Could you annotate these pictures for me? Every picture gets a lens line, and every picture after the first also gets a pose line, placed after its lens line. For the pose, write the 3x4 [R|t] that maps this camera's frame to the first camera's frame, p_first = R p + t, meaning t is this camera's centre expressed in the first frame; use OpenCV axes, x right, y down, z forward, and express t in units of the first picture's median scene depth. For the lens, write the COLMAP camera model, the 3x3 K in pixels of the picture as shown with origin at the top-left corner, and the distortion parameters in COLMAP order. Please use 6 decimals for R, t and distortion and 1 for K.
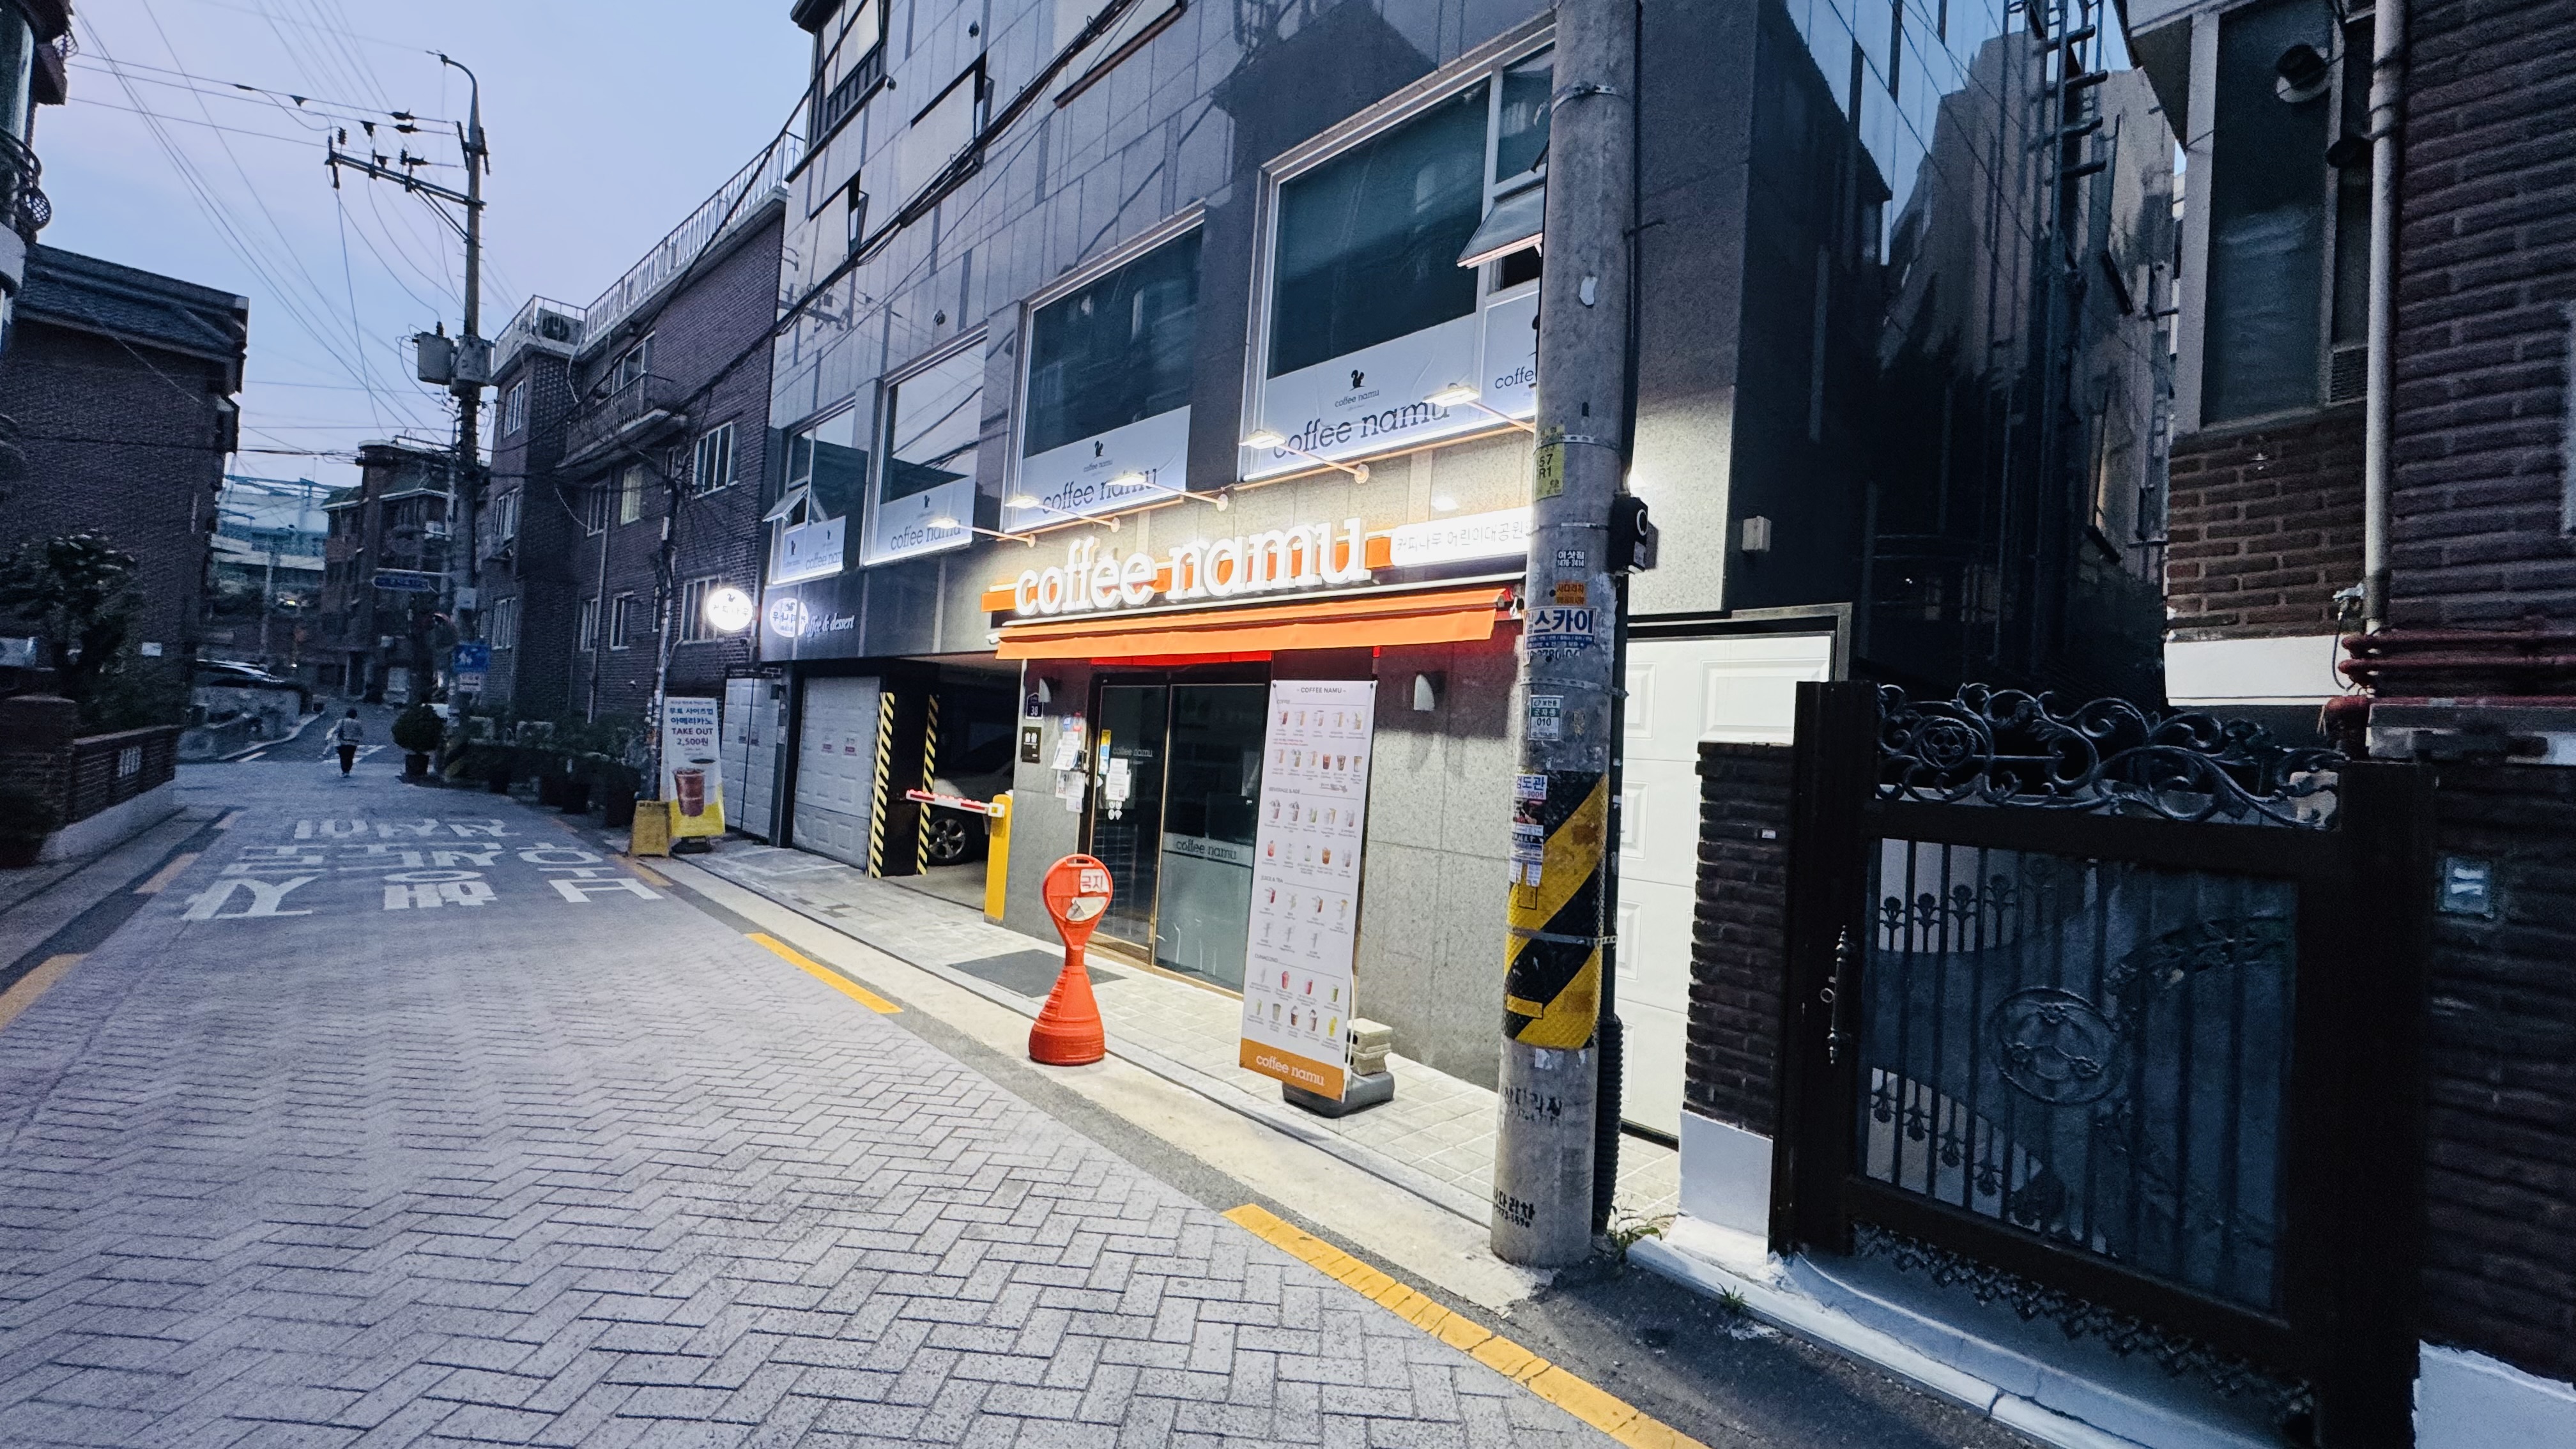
lens RADIAL K [[1016.3, 0, 1288.0], [0, 1016.3, 724.5], [0, 0, 1]] dist [-0.000536, -0.000559]
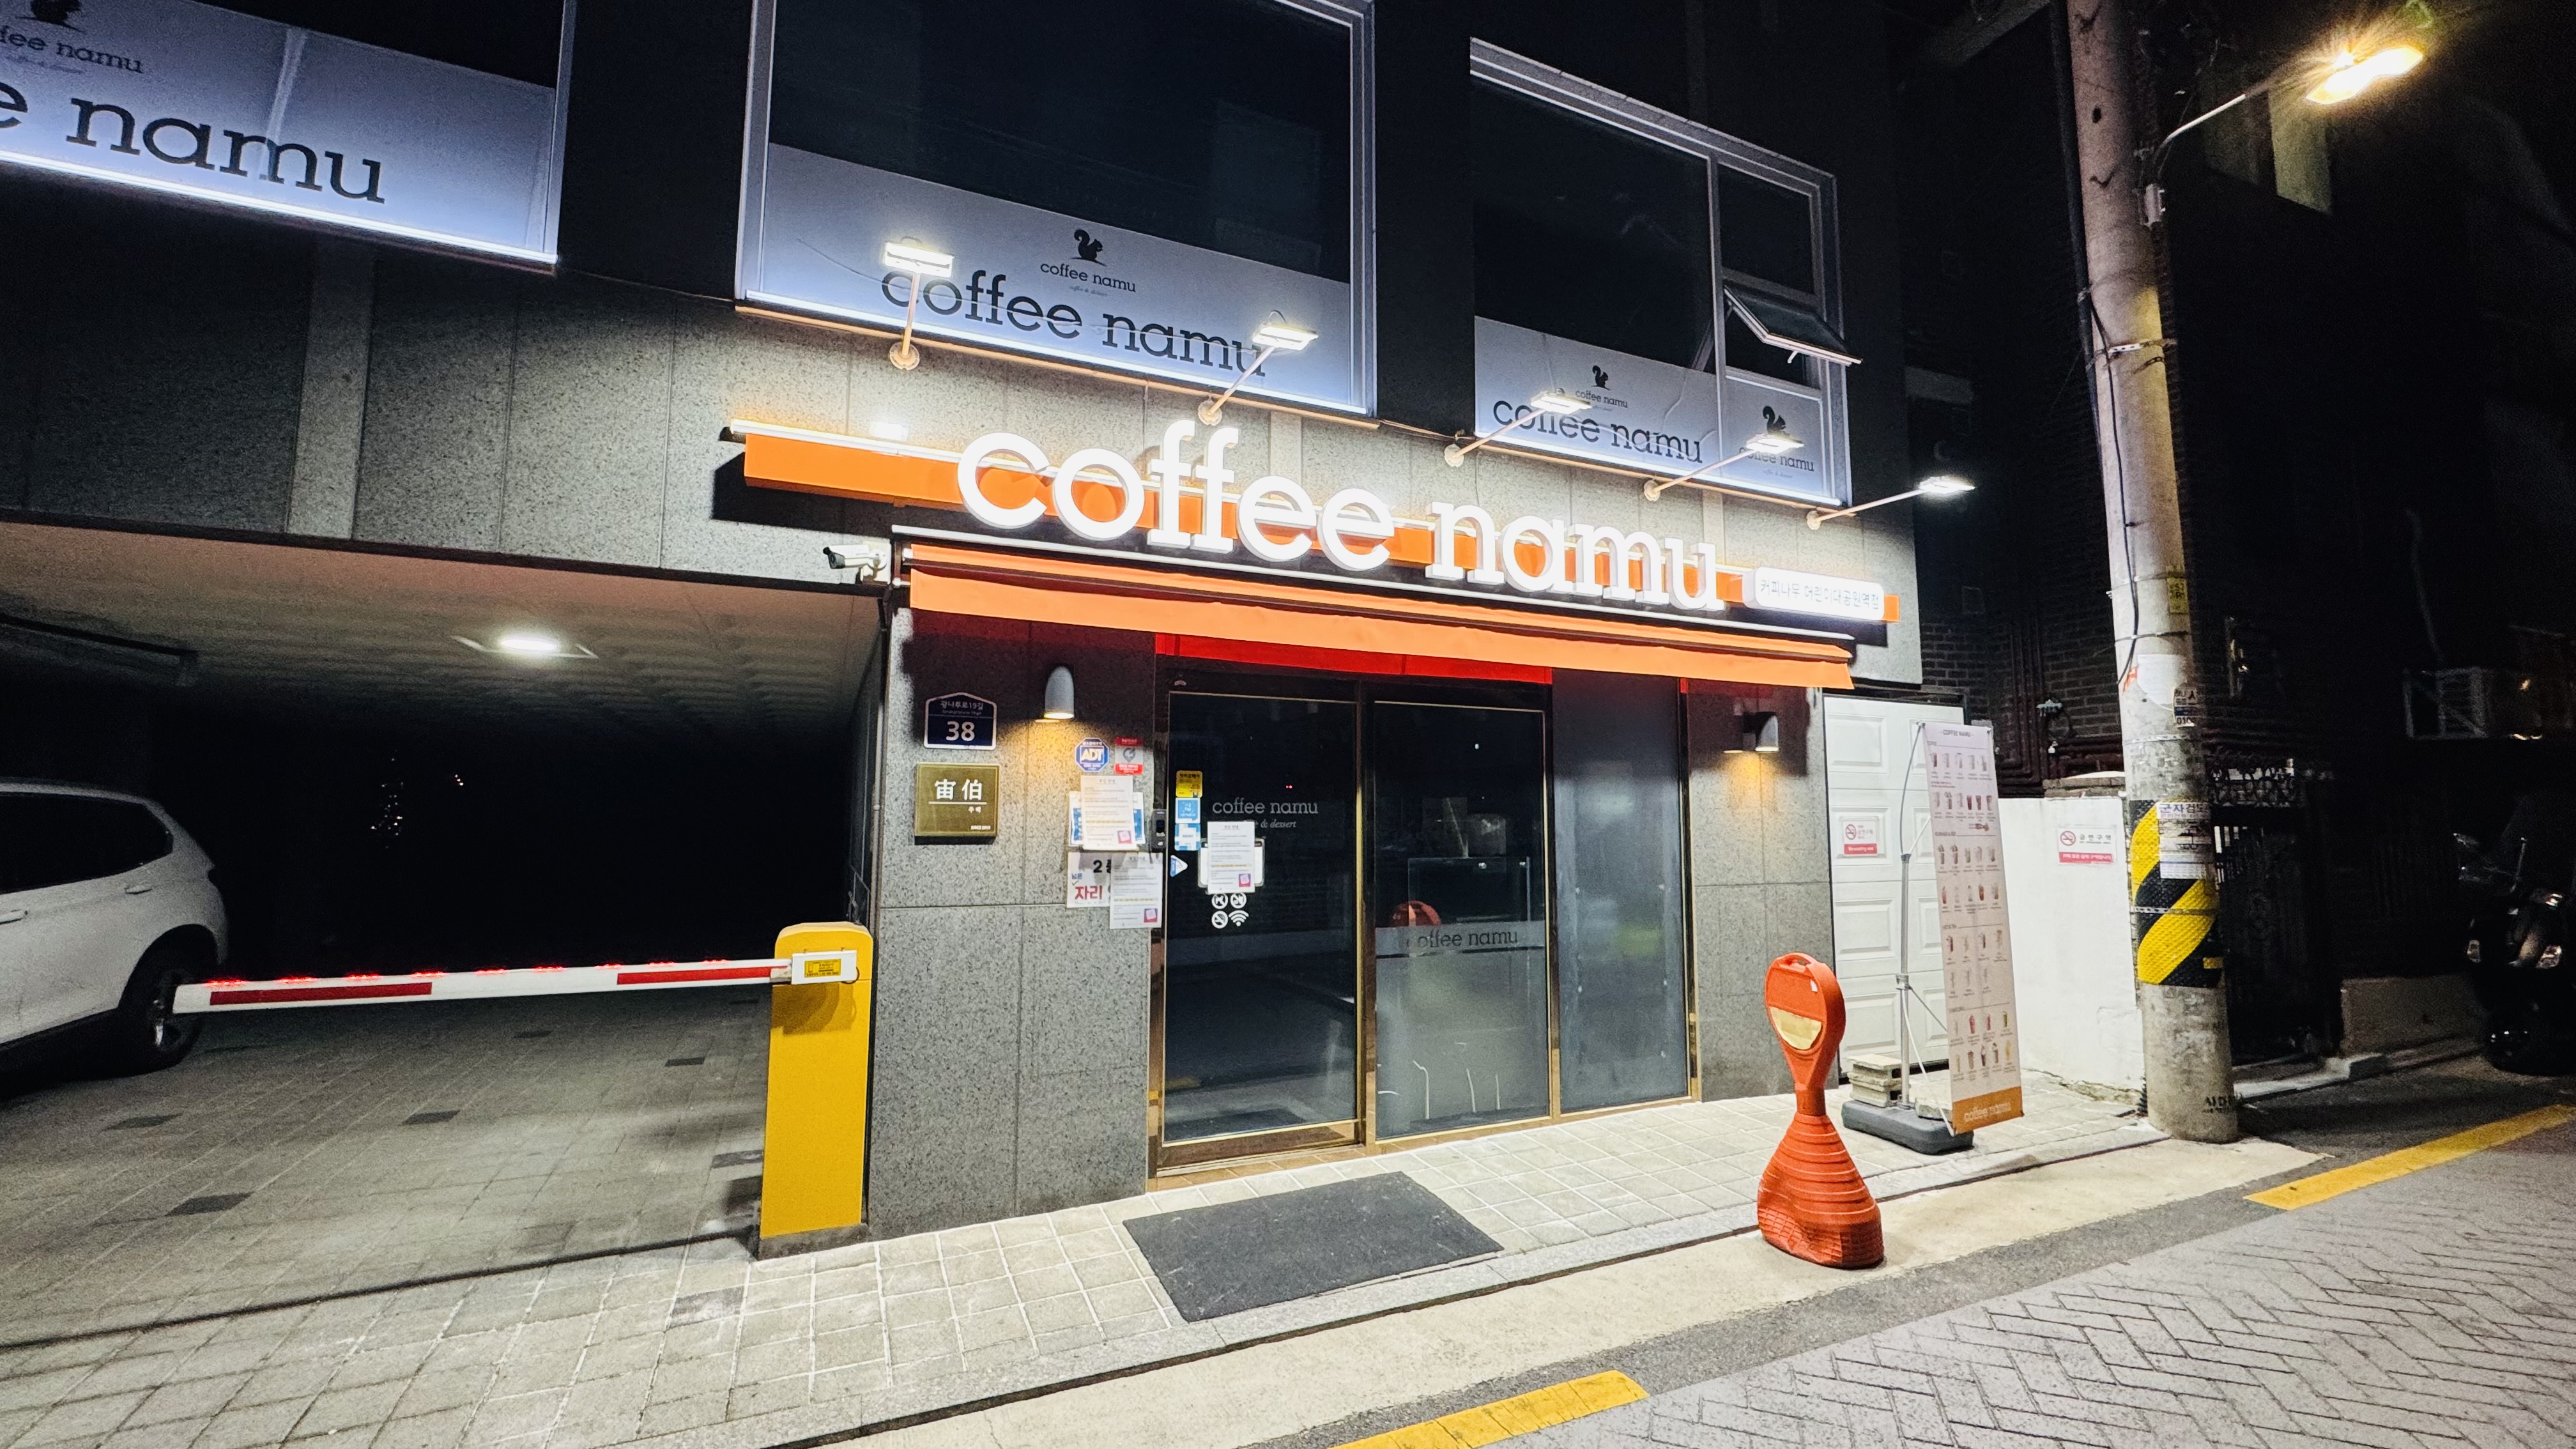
lens RADIAL K [[1016.3, 0, 1288.0], [0, 1016.3, 724.5], [0, 0, 1]] dist [-0.000536, -0.000559]
pose [[0.337046, 0.023481, 0.941195, -0.784363], [-0.008521, 0.999724, -0.021890, -0.009766], [-0.941449, -0.000642, 0.337153, 0.868212]]
